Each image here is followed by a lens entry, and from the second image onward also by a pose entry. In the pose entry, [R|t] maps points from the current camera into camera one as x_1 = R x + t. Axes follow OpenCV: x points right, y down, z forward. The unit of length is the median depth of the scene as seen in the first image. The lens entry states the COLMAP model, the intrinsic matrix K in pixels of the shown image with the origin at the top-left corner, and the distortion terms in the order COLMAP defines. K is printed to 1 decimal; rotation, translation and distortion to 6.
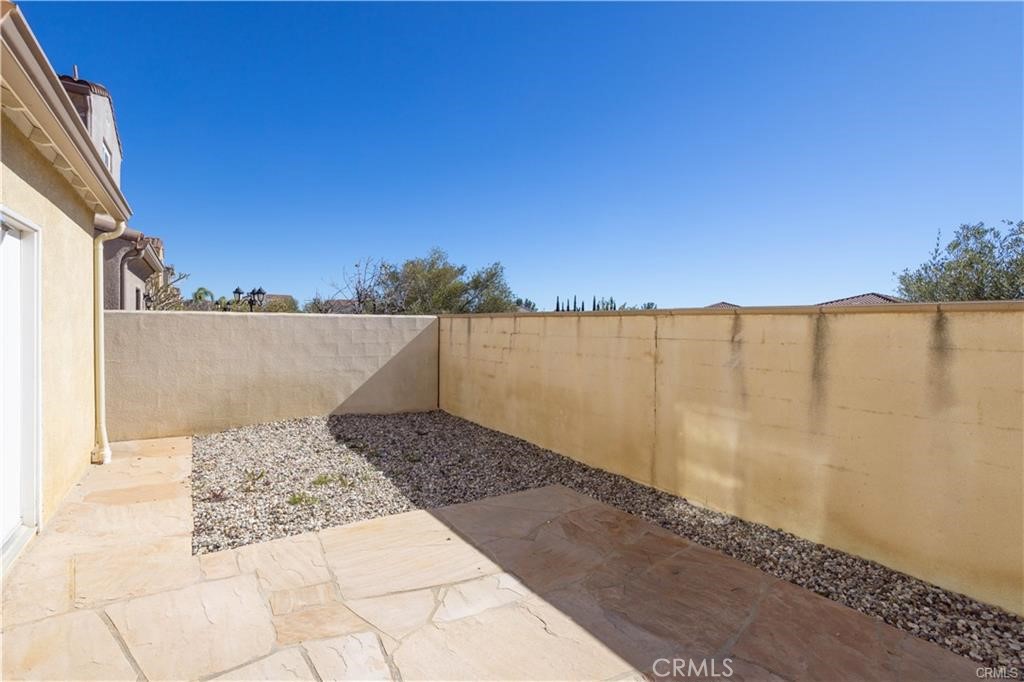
lens RADIAL K [[510.2, 0, 510.4], [0, 510.2, 329.4], [0, 0, 1]] dist [-0.060321, 0.038278]
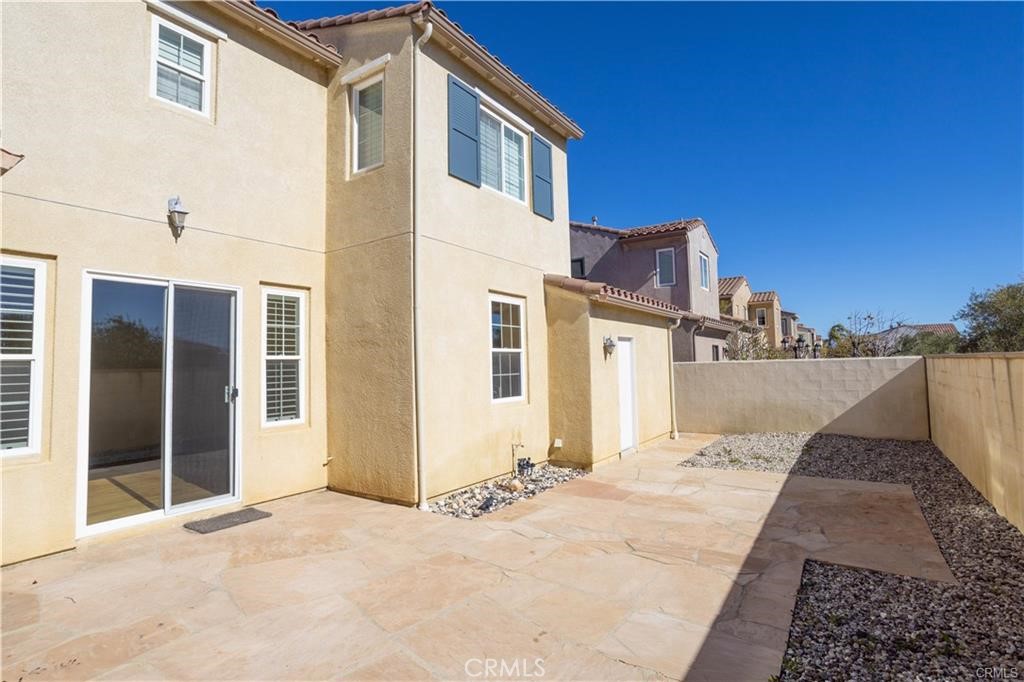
lens RADIAL K [[486.7, 0, 512.8], [0, 486.7, 336.4], [0, 0, 1]] dist [-0.057099, 0.032335]
pose [[0.416609, -0.076318, -0.905877, 0.491039], [0.017471, 0.996958, -0.075956, -0.006930], [0.908918, 0.015818, 0.416675, -0.290945]]
